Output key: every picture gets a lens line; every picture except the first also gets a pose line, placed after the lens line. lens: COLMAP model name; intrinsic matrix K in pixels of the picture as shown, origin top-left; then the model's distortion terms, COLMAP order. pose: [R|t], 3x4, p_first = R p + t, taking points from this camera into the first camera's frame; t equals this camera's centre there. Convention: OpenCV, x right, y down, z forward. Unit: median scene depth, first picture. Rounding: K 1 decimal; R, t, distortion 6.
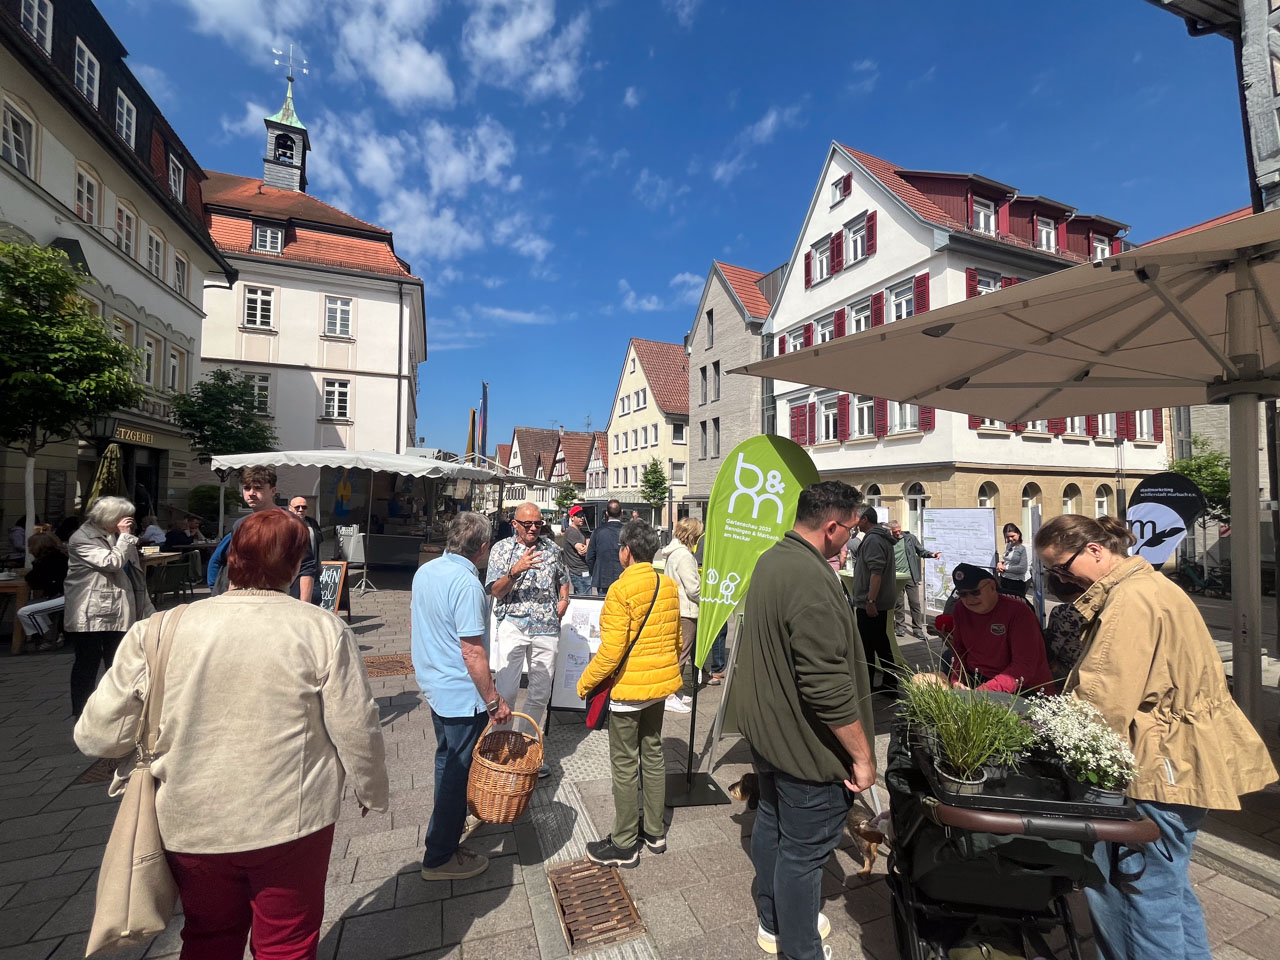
lens RADIAL K [[516.9, 0, 635.7], [0, 516.9, 481.2], [0, 0, 1]] dist [0.001026, 0.000007]
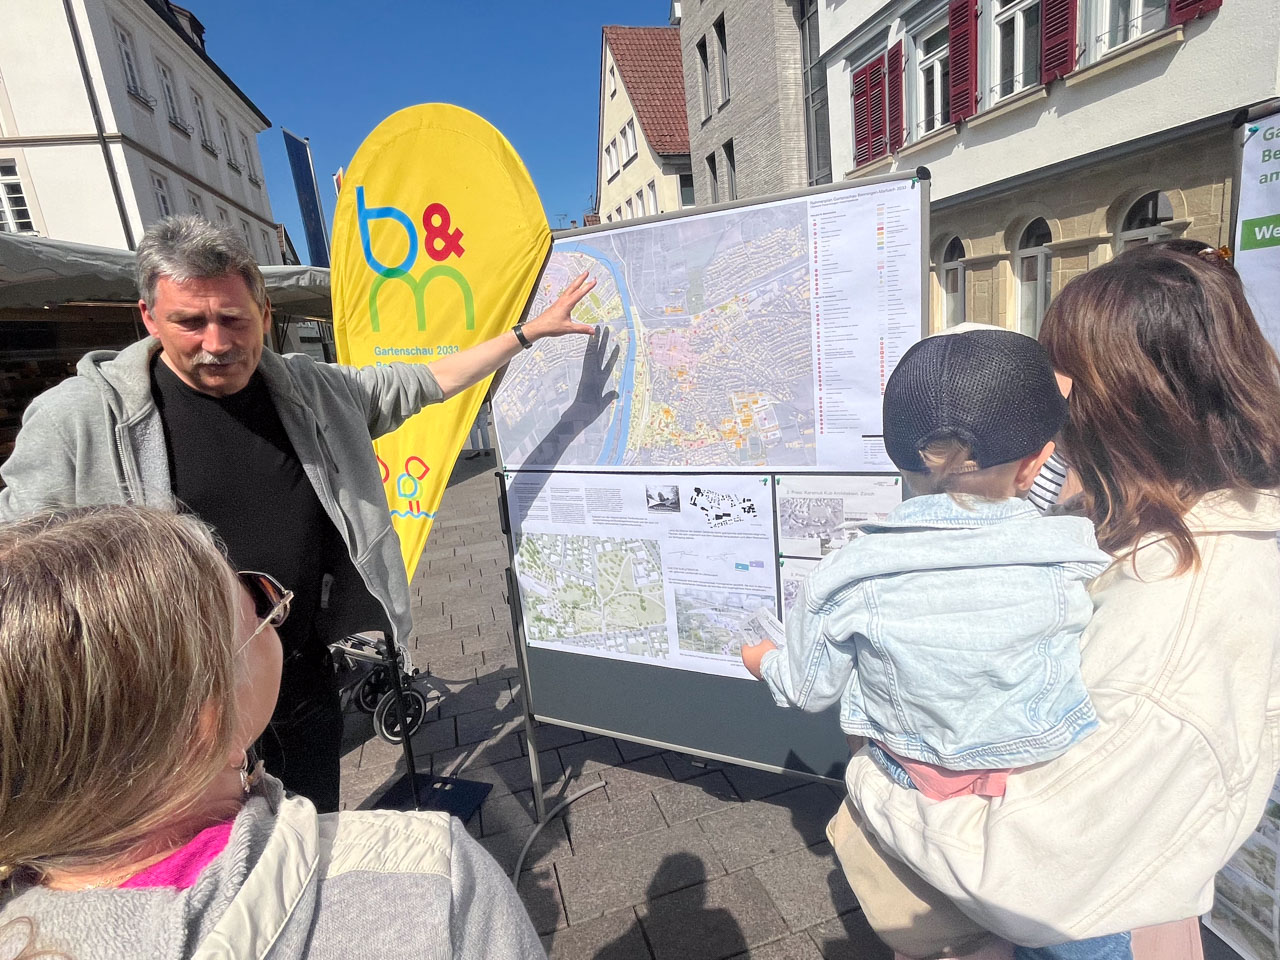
lens RADIAL K [[654.5, 0, 641.7], [0, 654.5, 480.3], [0, 0, 1]] dist [-0.020820, -0.000320]
pose [[0.986048, -0.076091, -0.148051, 0.169655], [0.113107, 0.958817, 0.260530, 0.029078], [0.122130, -0.273641, 0.954047, 0.330442]]
